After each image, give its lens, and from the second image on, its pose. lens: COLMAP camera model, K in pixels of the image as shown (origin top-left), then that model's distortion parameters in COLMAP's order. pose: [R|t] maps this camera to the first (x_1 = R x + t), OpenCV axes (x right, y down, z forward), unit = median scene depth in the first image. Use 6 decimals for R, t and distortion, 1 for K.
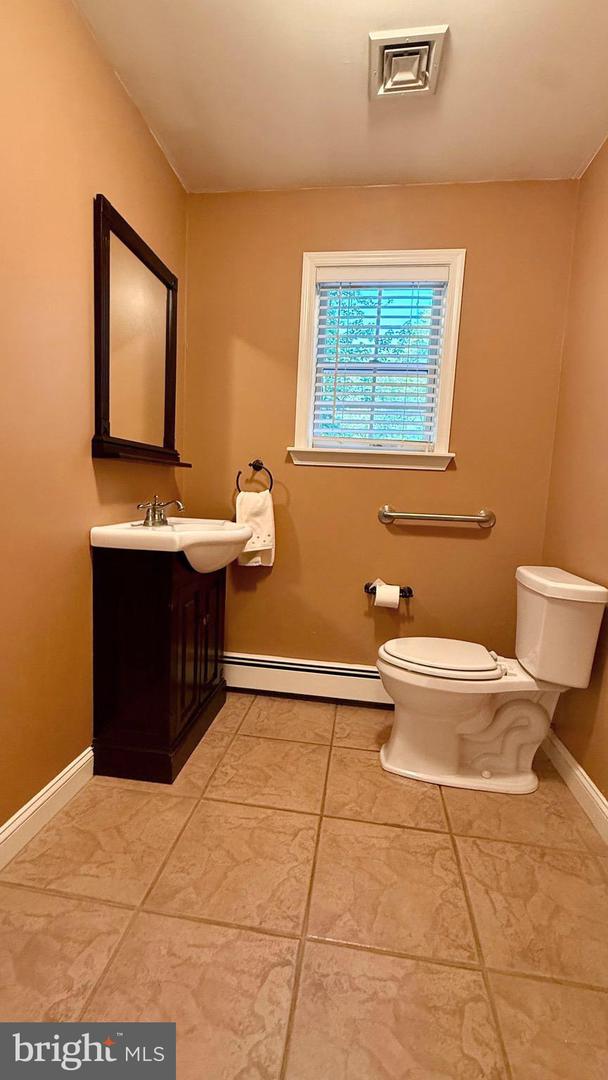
lens RADIAL K [[457.3, 0, 304.0], [0, 457.3, 540.0], [0, 0, 1]] dist [0.000474, 0.000362]
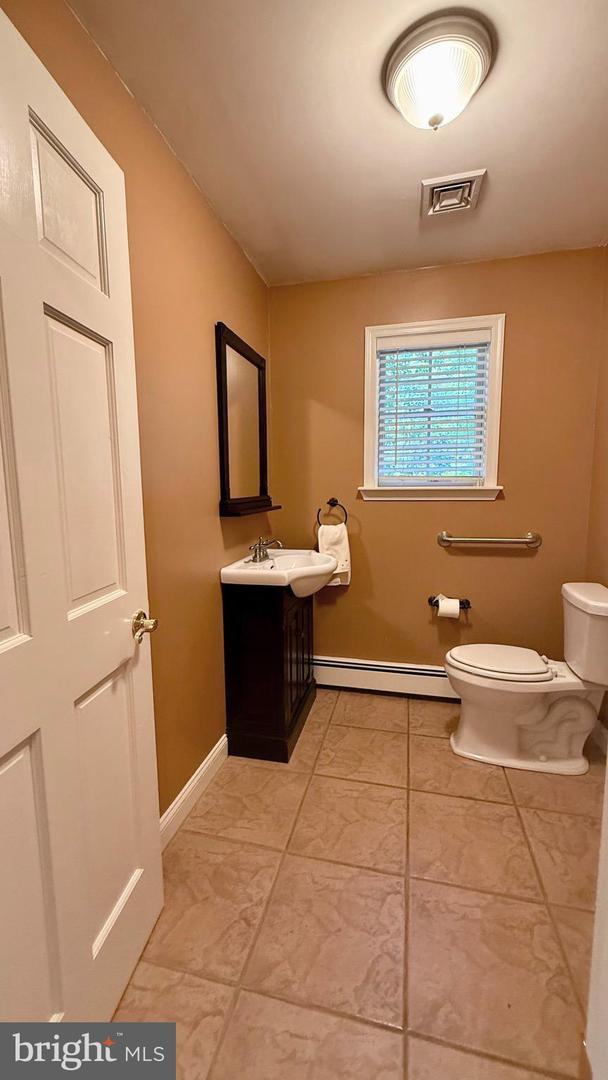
lens RADIAL K [[431.5, 0, 304.1], [0, 431.5, 536.8], [0, 0, 1]] dist [0.000990, 0.000079]
pose [[0.993319, -0.043327, -0.106959, -0.083664], [0.043717, 0.999043, 0.001295, -0.105869], [0.106800, -0.005962, 0.994263, -0.206207]]
